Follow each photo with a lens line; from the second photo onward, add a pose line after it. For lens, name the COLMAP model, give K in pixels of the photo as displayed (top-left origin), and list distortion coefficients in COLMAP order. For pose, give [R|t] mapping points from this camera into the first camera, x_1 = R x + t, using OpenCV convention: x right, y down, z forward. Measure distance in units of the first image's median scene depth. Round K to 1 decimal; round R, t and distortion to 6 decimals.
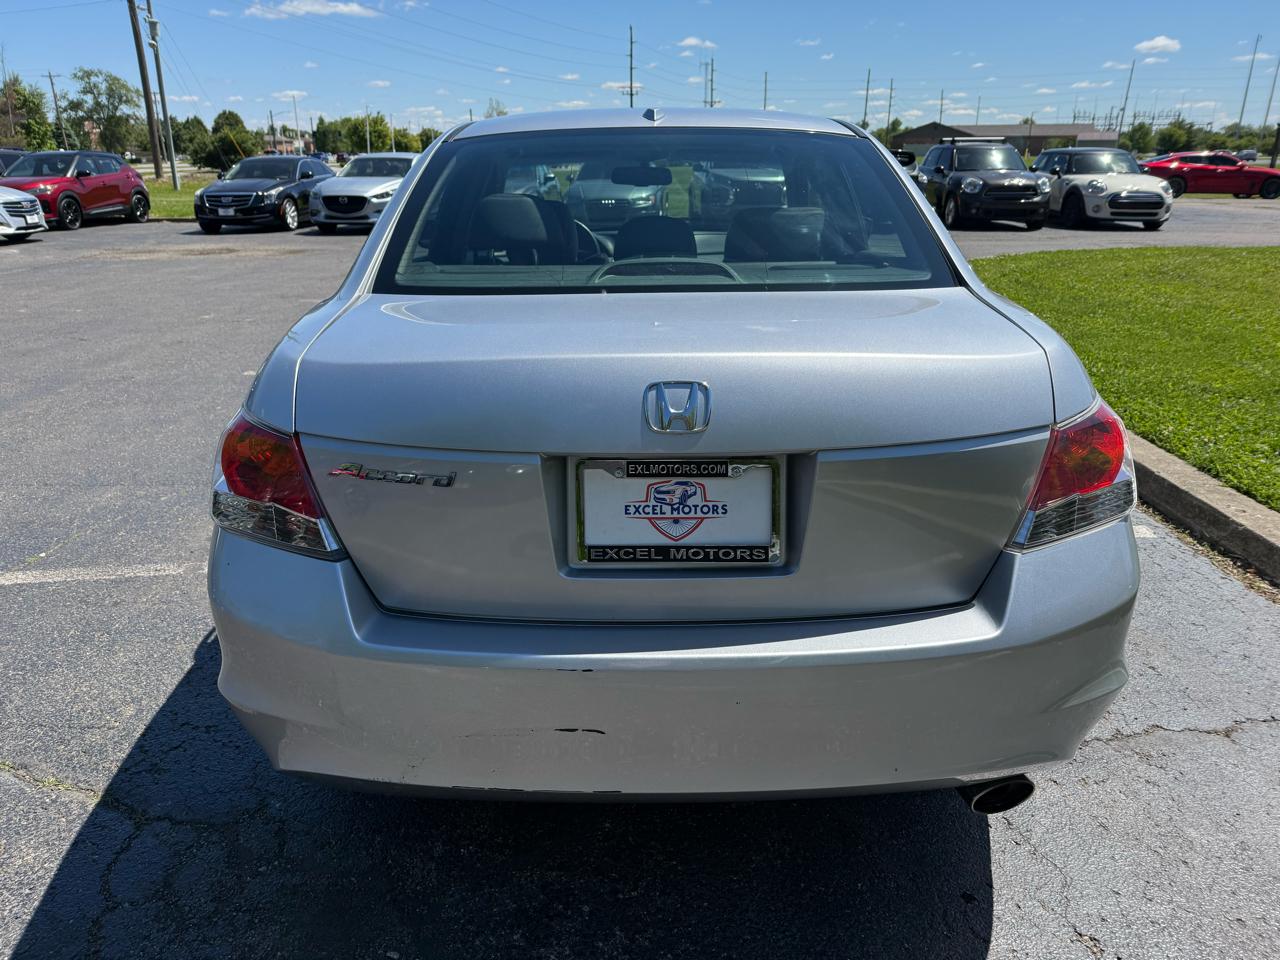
lens RADIAL K [[918.0, 0, 639.9], [0, 918.0, 486.2], [0, 0, 1]] dist [0.025132, -0.034263]
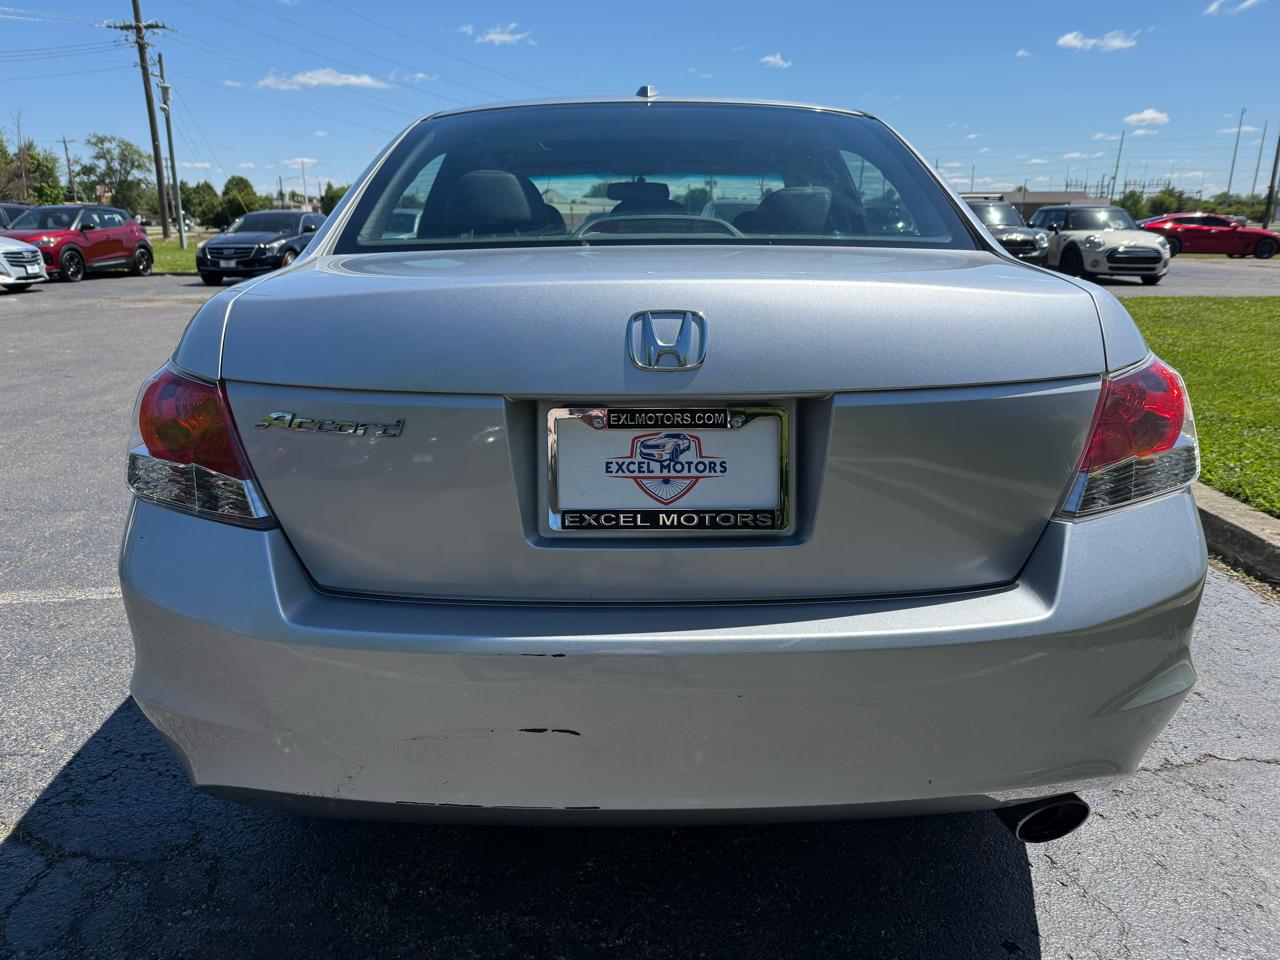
lens RADIAL K [[918.0, 0, 644.4], [0, 918.0, 488.8], [0, 0, 1]] dist [0.025132, -0.034263]
pose [[0.999989, 0.003046, 0.003463, 0.011902], [-0.002821, 0.998000, -0.063151, 0.071193], [-0.003649, 0.063141, 0.997998, 0.112455]]
